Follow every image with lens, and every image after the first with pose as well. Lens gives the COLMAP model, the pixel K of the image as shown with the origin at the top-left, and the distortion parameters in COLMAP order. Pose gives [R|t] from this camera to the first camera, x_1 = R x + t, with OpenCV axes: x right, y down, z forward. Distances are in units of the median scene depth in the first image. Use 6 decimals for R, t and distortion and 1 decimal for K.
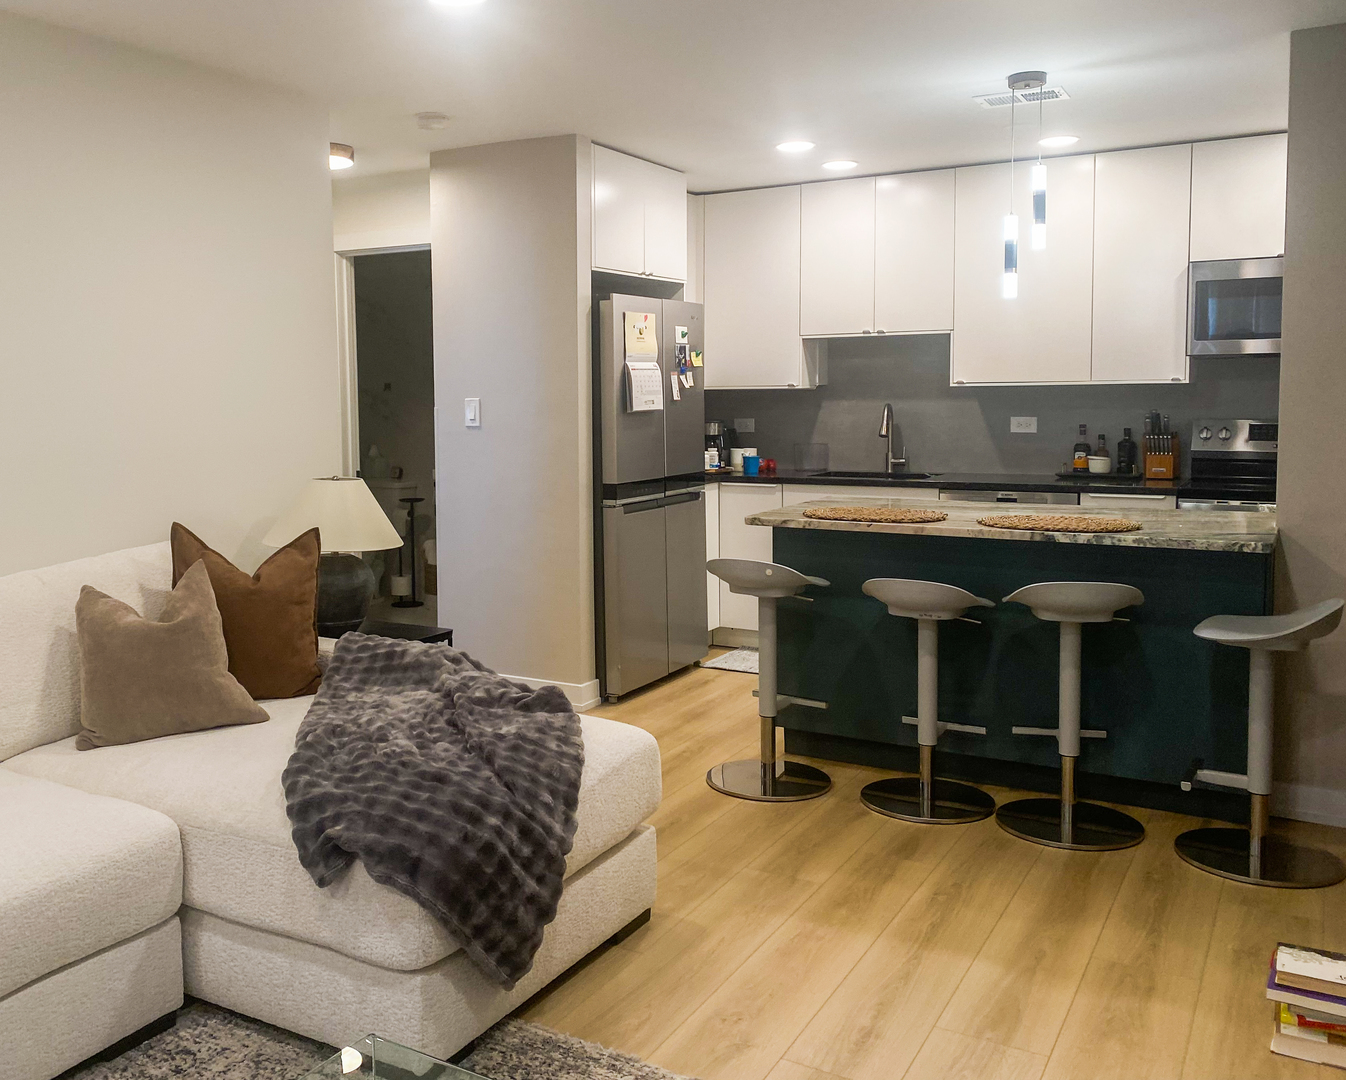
lens RADIAL K [[1169.9, 0, 672.1], [0, 1169.9, 538.2], [0, 0, 1]] dist [0.052092, 0.009536]
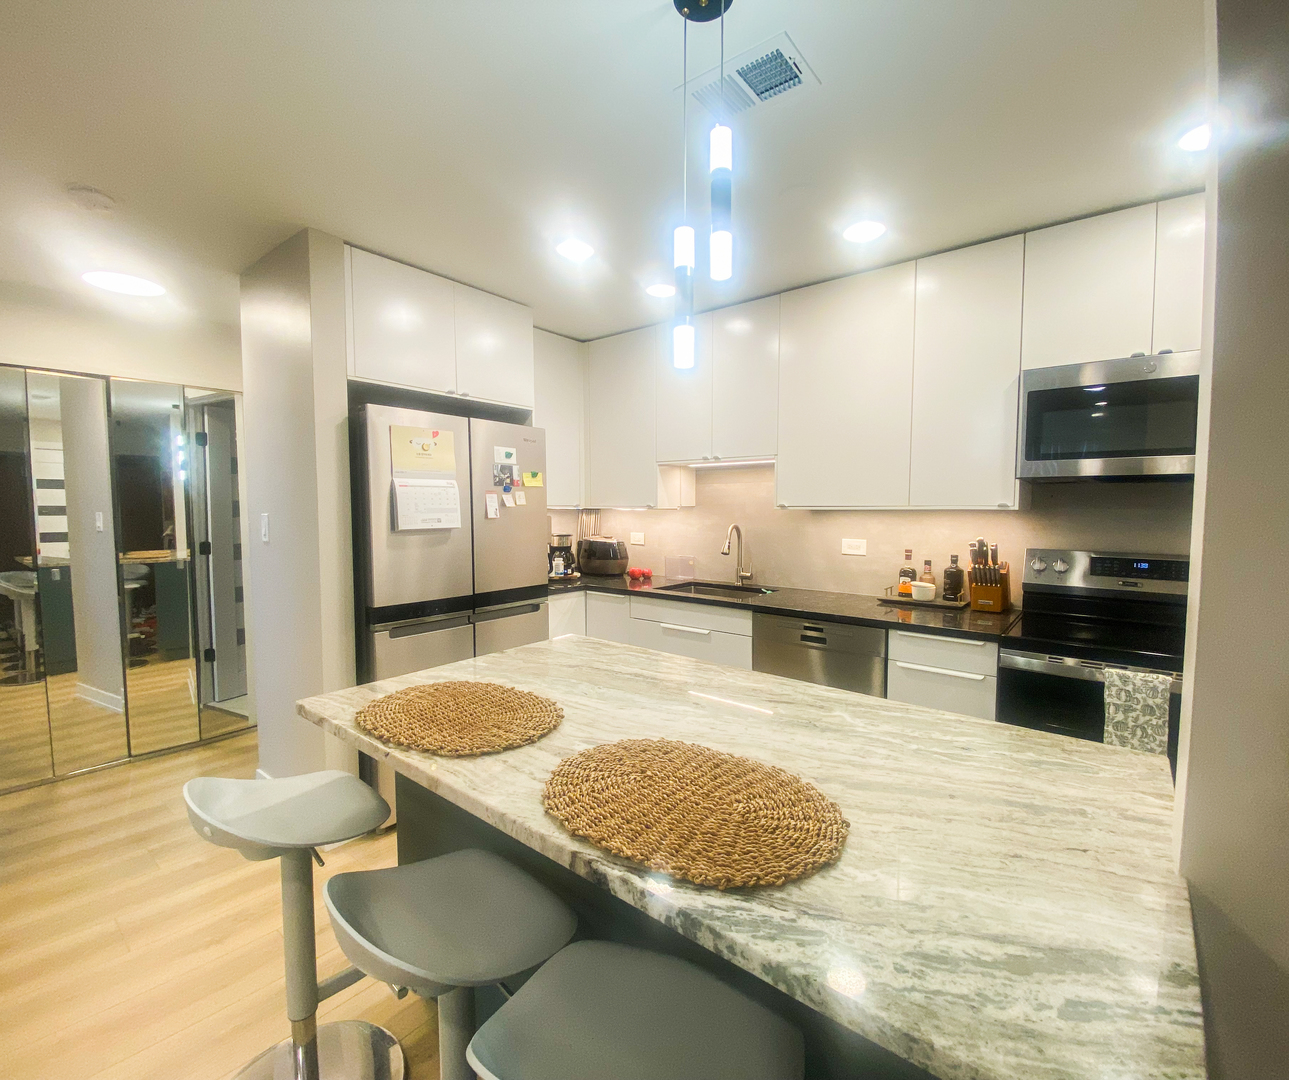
lens RADIAL K [[577.6, 0, 686.7], [0, 577.6, 570.8], [0, 0, 1]] dist [-0.000526, -0.000316]
pose [[0.991638, 0.026794, -0.126235, 0.233198], [-0.028869, 0.999476, -0.014637, -0.068313], [0.125777, 0.018159, 0.991892, 0.513879]]
